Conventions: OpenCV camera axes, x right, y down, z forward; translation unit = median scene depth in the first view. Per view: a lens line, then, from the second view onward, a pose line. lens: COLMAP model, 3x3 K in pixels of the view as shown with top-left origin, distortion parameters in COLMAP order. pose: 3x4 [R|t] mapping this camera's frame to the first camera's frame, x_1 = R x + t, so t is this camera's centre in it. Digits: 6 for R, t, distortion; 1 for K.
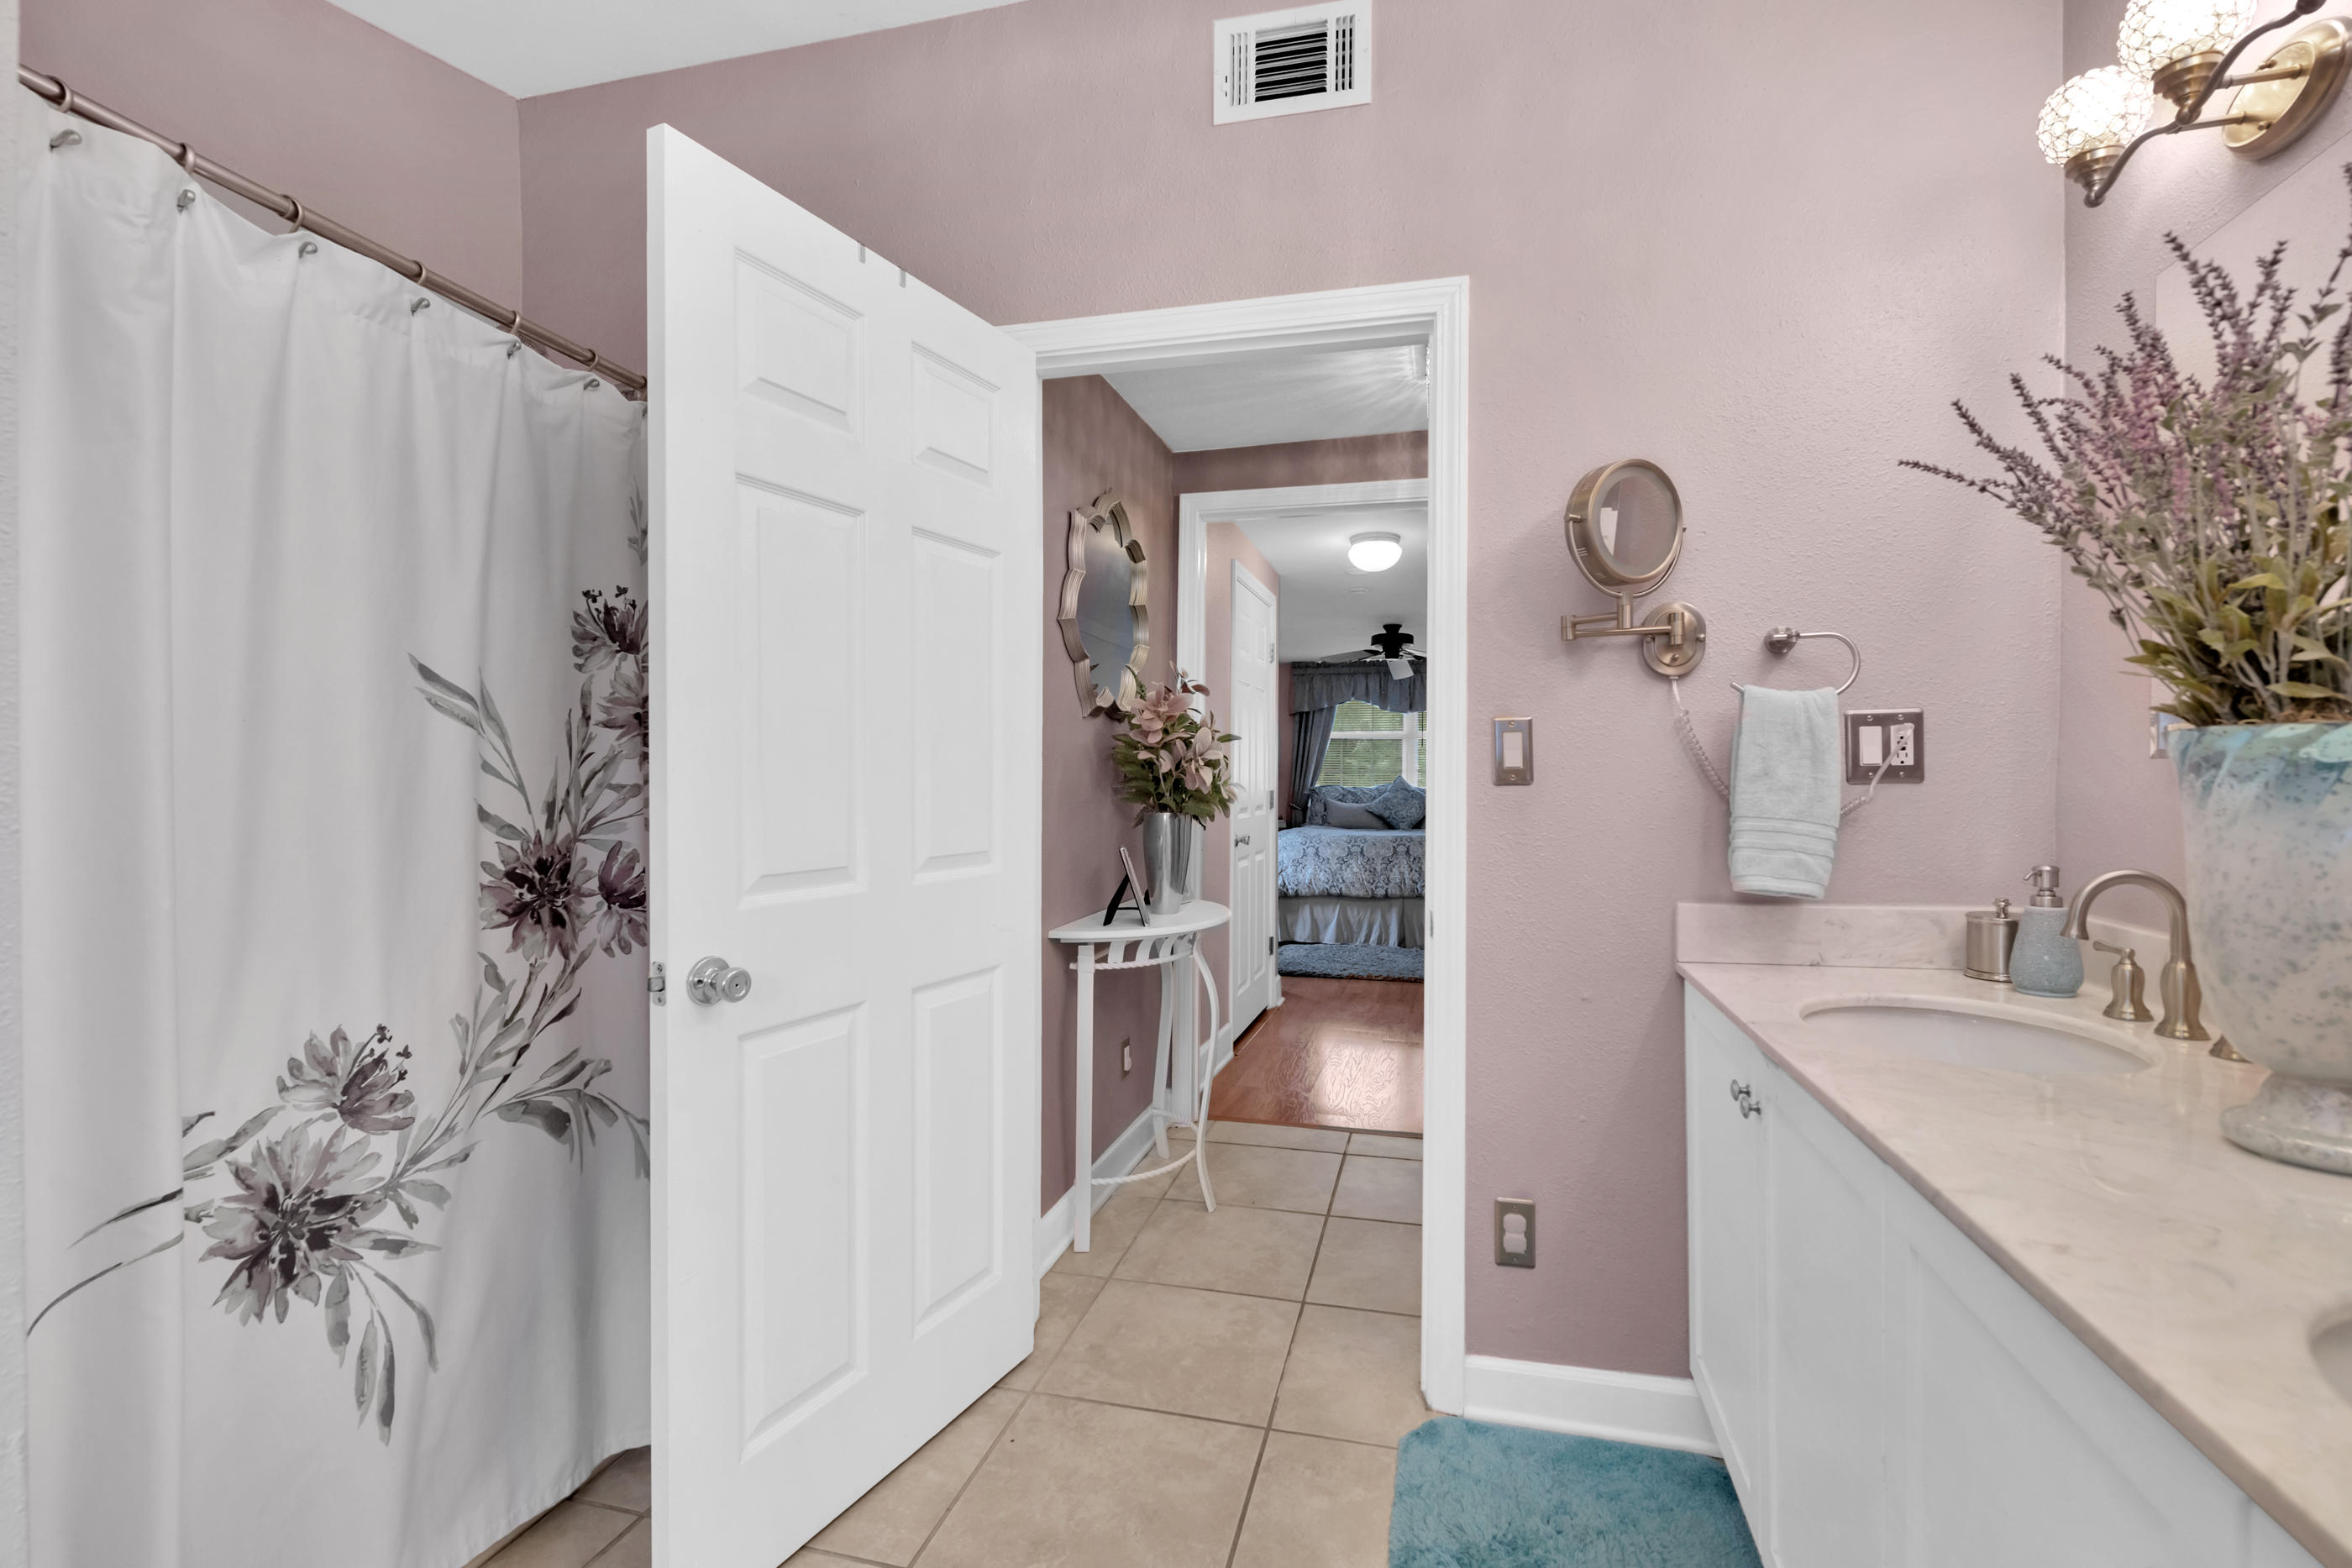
lens RADIAL K [[1084.4, 0, 1178.0], [0, 1084.4, 783.1], [0, 0, 1]] dist [0.000543, 0.000055]
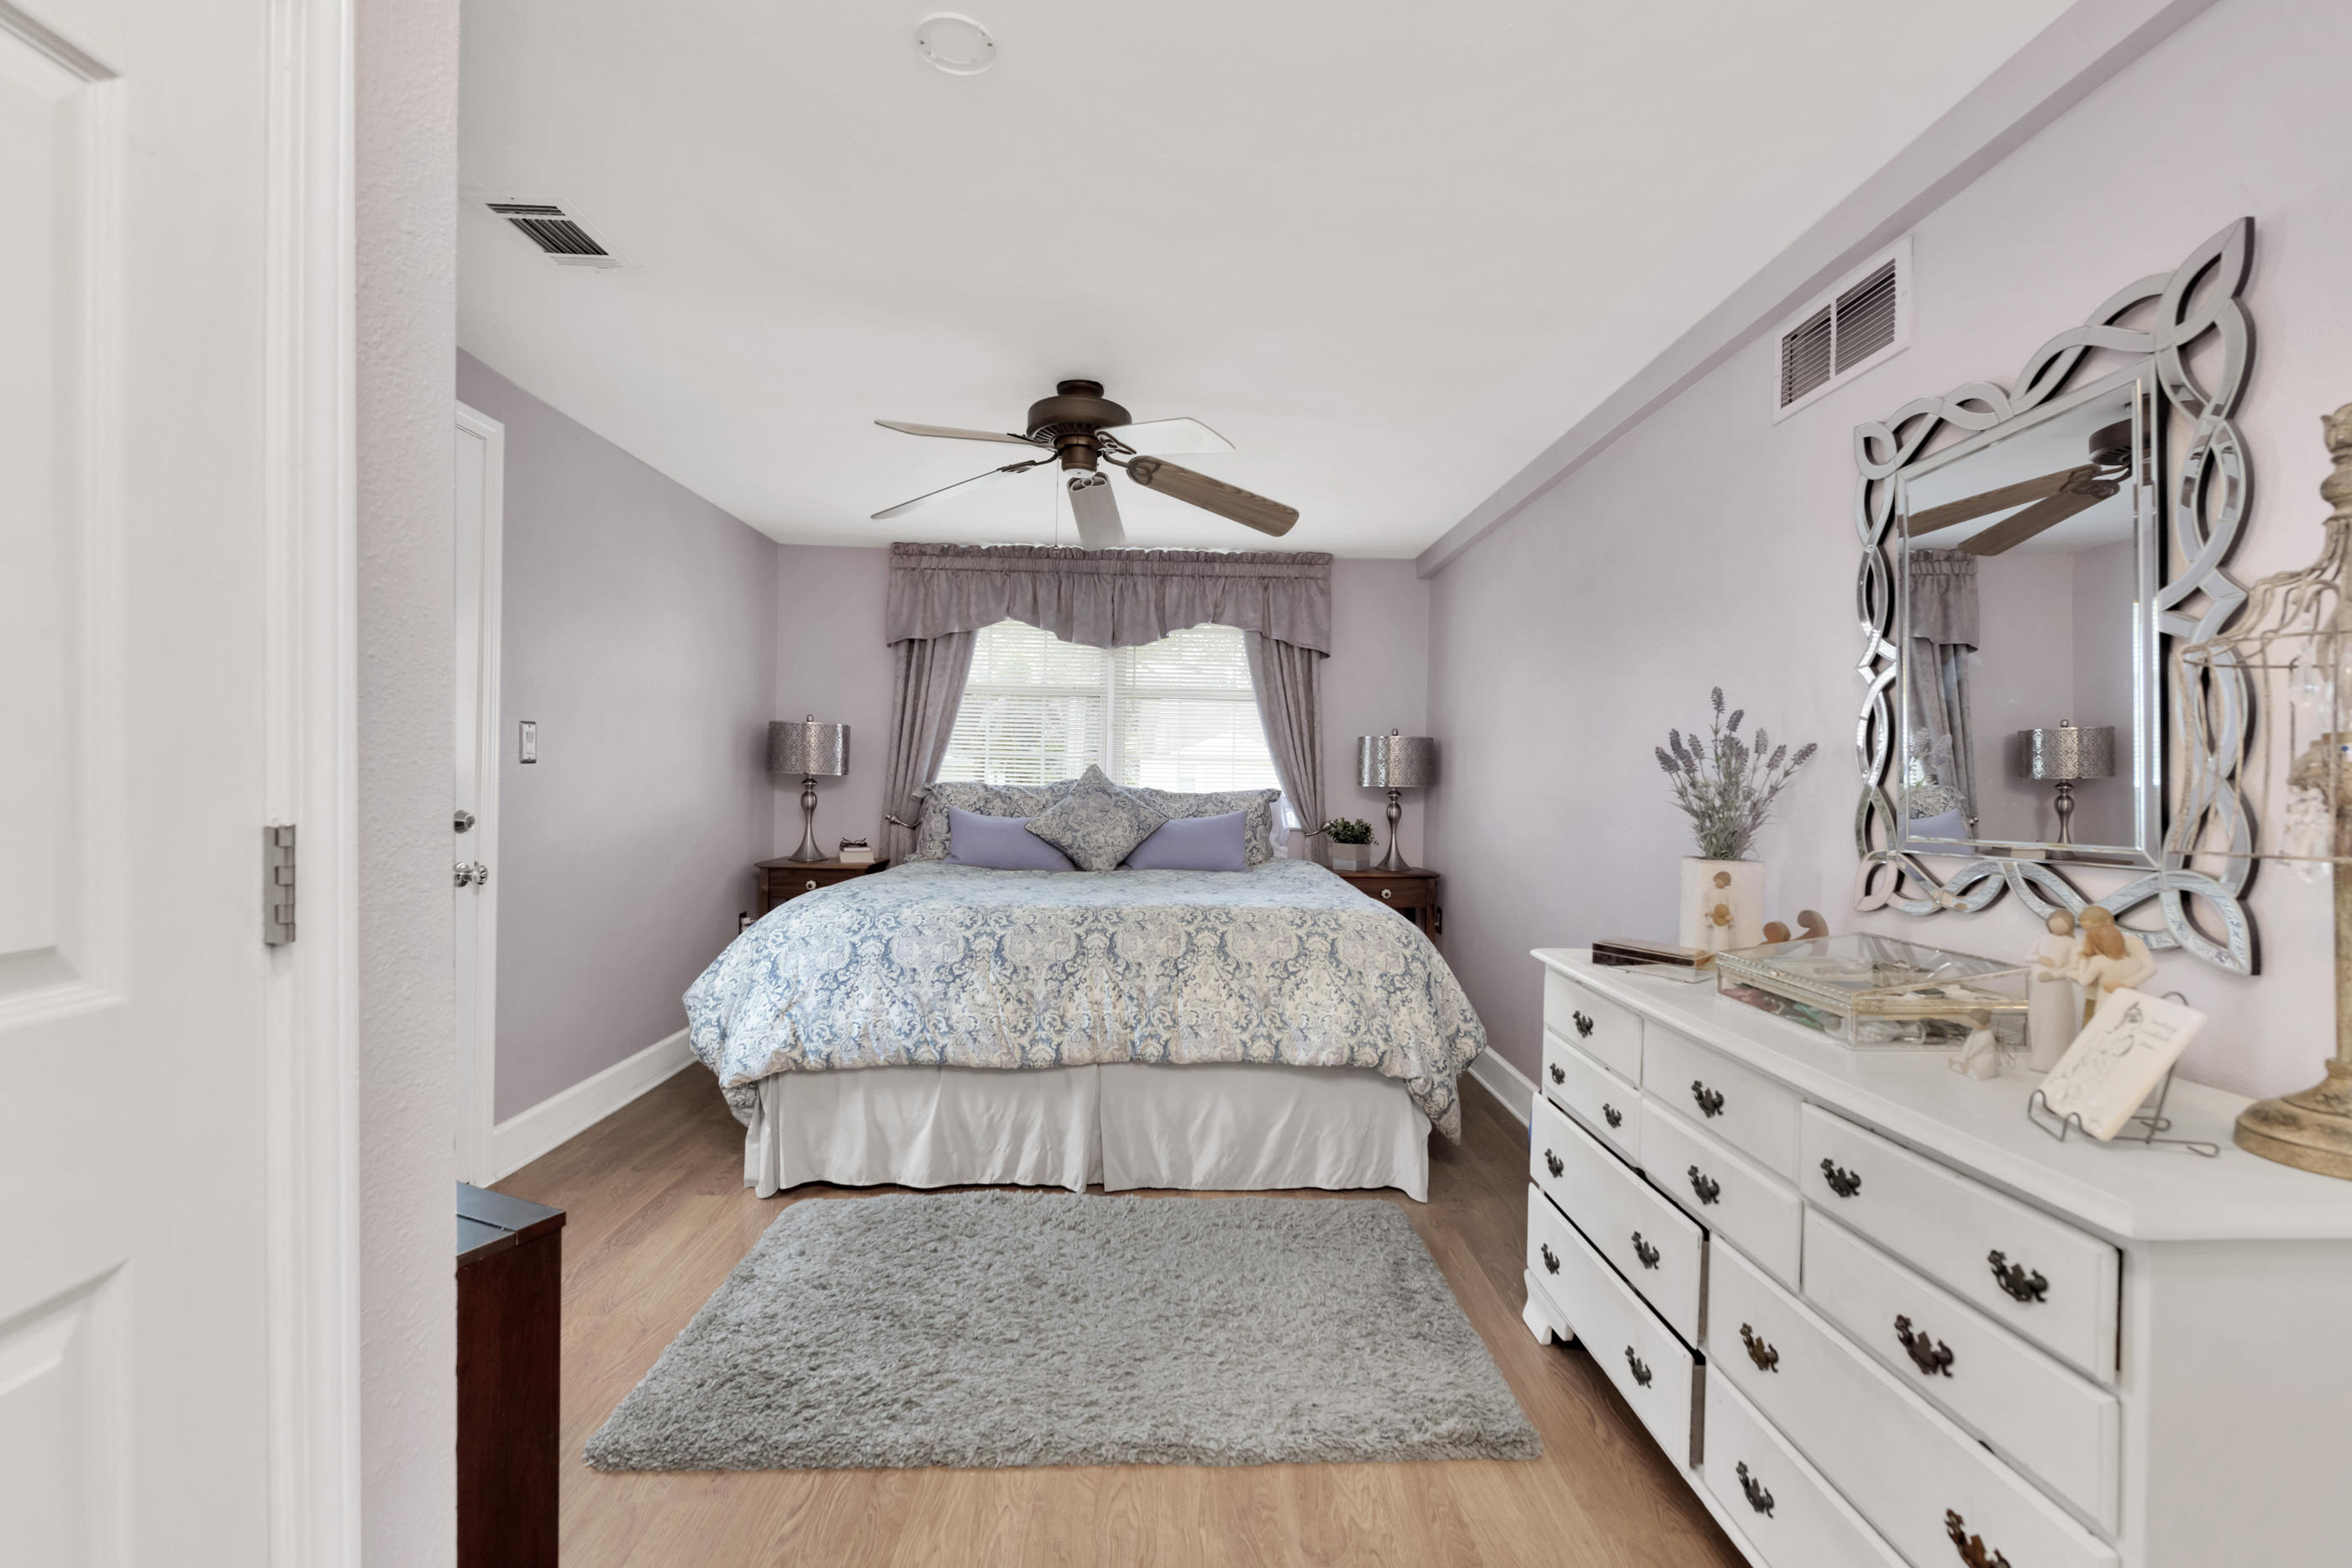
lens RADIAL K [[1084.4, 0, 1178.2], [0, 1084.4, 781.9], [0, 0, 1]] dist [0.000543, 0.000055]
pose [[0.960361, 0.012188, 0.278494, 0.120637], [-0.013482, 0.999905, 0.002733, -0.000974], [-0.278434, -0.006379, 0.960434, 0.597197]]
